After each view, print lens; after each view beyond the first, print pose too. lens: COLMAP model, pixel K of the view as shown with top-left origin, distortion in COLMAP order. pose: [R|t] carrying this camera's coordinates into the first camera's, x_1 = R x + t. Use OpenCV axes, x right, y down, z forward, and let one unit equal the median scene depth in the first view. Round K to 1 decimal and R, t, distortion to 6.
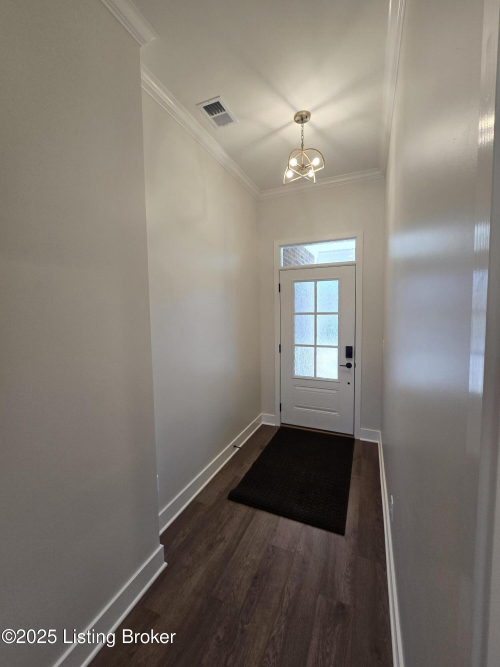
lens RADIAL K [[273.4, 0, 247.8], [0, 273.4, 328.0], [0, 0, 1]] dist [-0.003342, 0.001143]
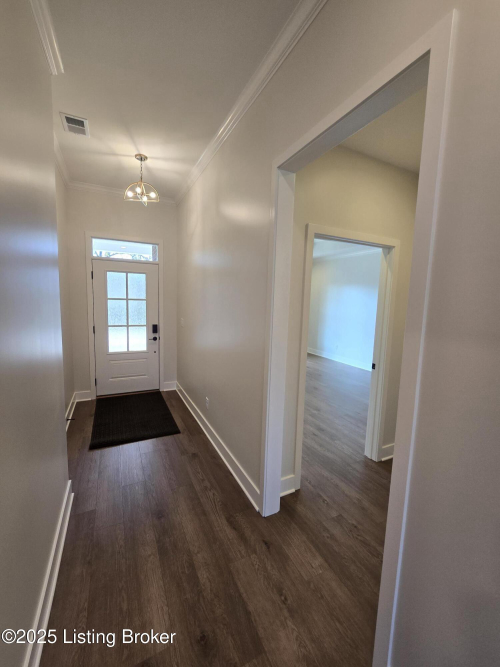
lens RADIAL K [[273.4, 0, 248.4], [0, 273.4, 332.4], [0, 0, 1]] dist [-0.003342, 0.001143]
pose [[0.638088, -0.062024, 0.767462, -0.372632], [0.014285, 0.997532, 0.068740, 0.019630], [-0.769831, -0.032899, 0.637399, -0.218861]]
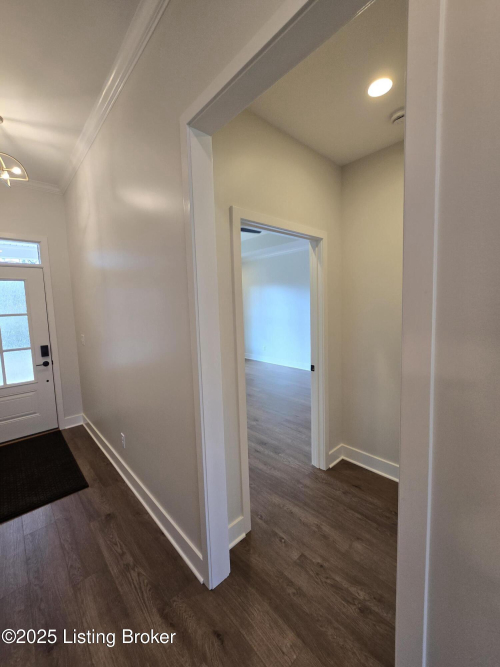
lens RADIAL K [[273.4, 0, 247.7], [0, 273.4, 330.5], [0, 0, 1]] dist [-0.003342, 0.001143]
pose [[0.402310, -0.089491, 0.911119, -0.260061], [0.089125, 0.994312, 0.058309, 0.018090], [-0.911155, 0.057745, 0.407998, -0.136978]]
